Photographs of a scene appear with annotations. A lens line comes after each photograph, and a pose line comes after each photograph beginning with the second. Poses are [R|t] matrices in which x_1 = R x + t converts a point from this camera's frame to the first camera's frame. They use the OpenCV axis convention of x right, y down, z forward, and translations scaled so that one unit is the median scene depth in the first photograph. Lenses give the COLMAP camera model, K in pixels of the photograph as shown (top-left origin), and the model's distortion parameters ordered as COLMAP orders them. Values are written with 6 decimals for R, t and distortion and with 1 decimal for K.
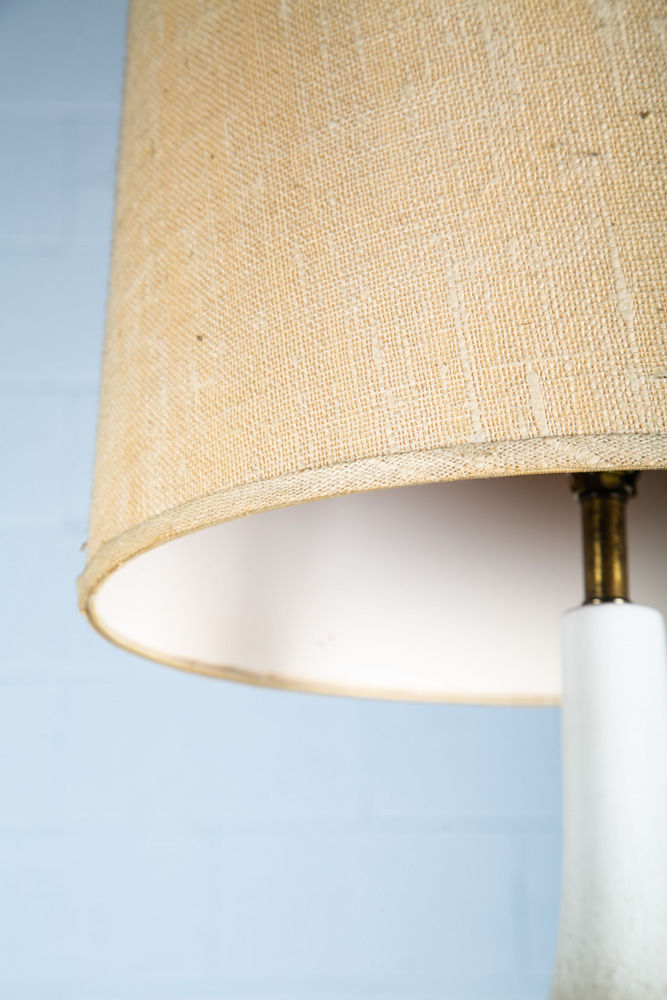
lens RADIAL K [[2240.9, 0, 330.8], [0, 2240.9, 499.6], [0, 0, 1]] dist [0.330618, 0.000000]
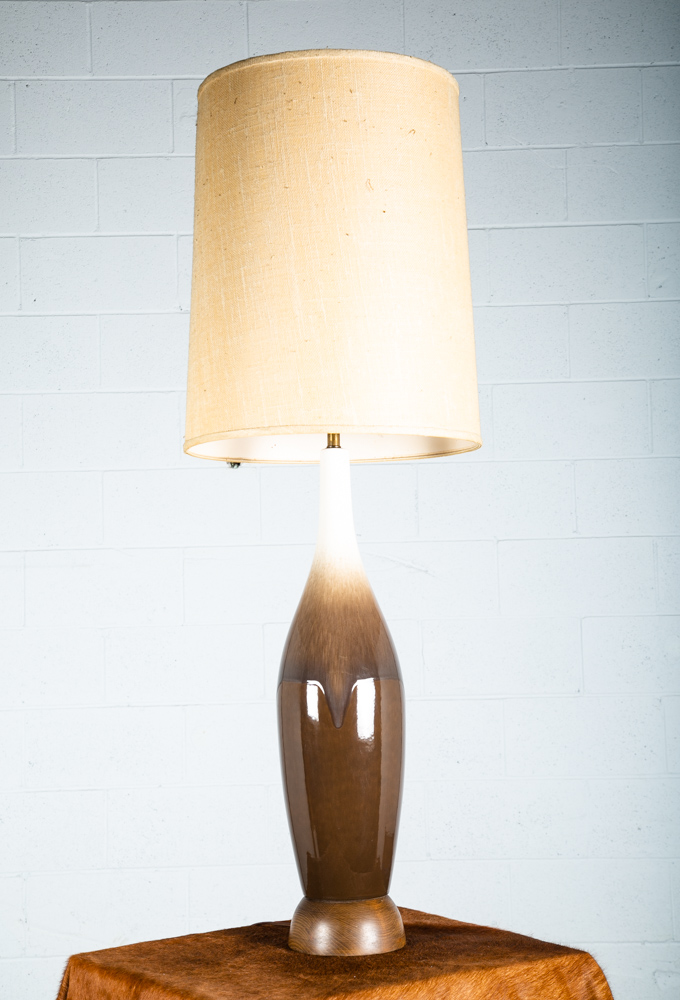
lens RADIAL K [[1803.6, 0, 335.2], [0, 1803.6, 496.0], [0, 0, 1]] dist [0.306204, 0.000000]
pose [[0.991581, -0.016463, -0.128437, 0.562096], [0.040044, 0.982250, 0.183252, -0.458407], [0.123141, -0.186853, 0.974640, -2.033038]]
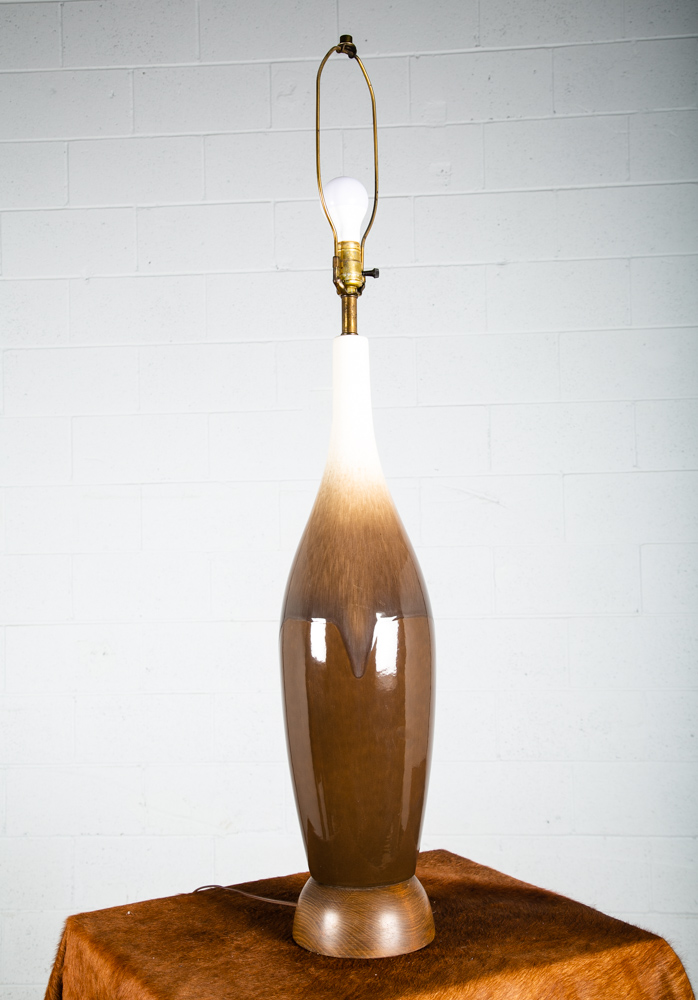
lens RADIAL K [[1216.9, 0, 344.3], [0, 1216.9, 498.3], [0, 0, 1]] dist [0.099117, 0.000000]
pose [[0.975456, -0.012487, -0.219838, 0.523476], [0.058922, 0.976784, 0.205965, -0.085409], [0.212163, -0.213863, 0.953546, -0.630134]]
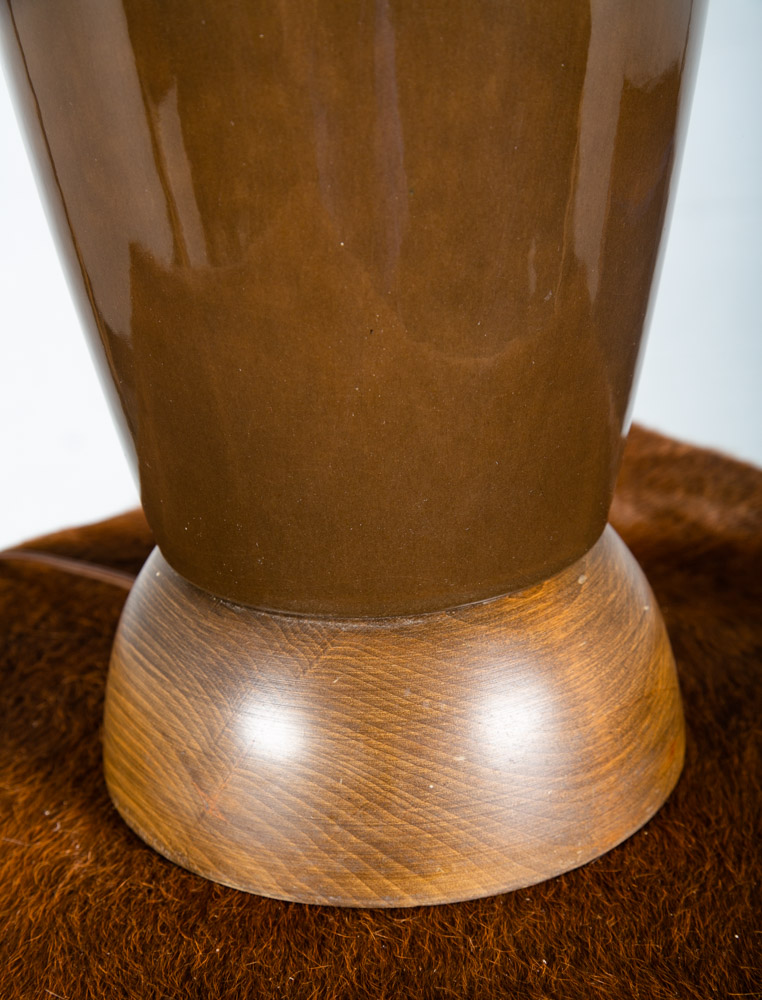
lens RADIAL K [[2070.7, 0, 381.5], [0, 2070.7, 503.3], [0, 0, 1]] dist [-0.003676, 0.000000]
pose [[0.996486, -0.005867, -0.083550, 0.215236], [0.054127, 0.806360, 0.588943, 0.396408], [0.063916, -0.591396, 0.803844, 0.408498]]
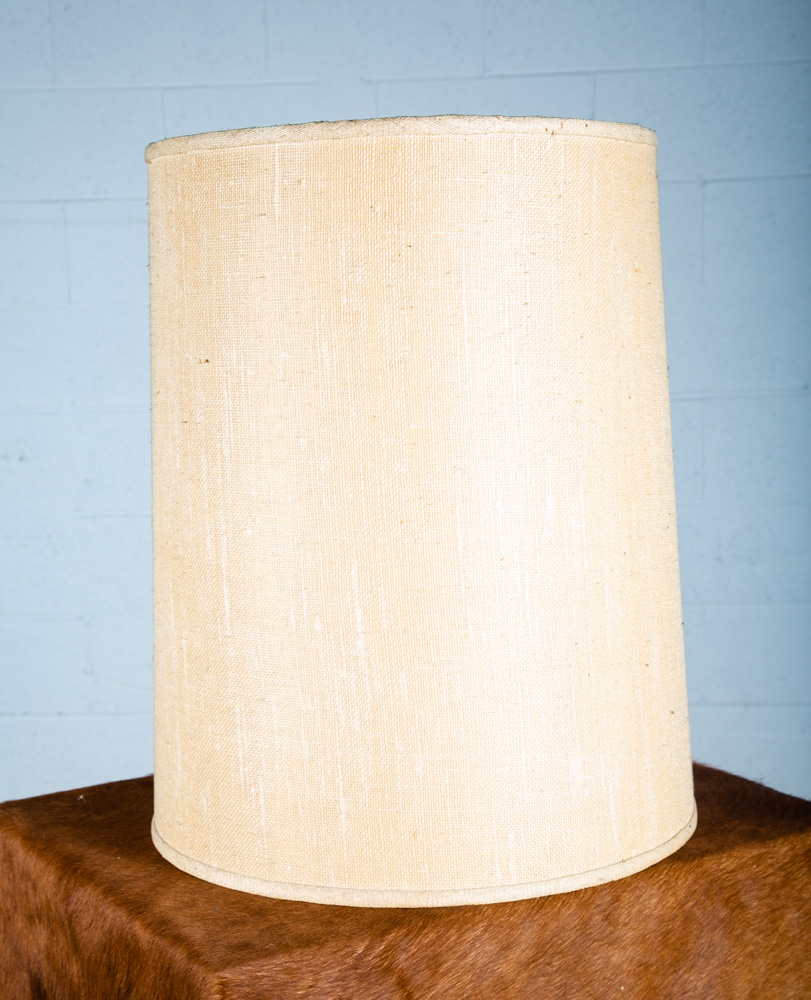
lens RADIAL K [[1727.1, 0, 402.7], [0, 1727.1, 570.1], [0, 0, 1]] dist [0.139155, 0.000000]
pose [[0.980484, 0.015284, -0.196006, 0.455259], [0.060461, 0.925217, 0.374591, 0.034274], [0.187073, -0.379131, 0.906236, -0.511168]]
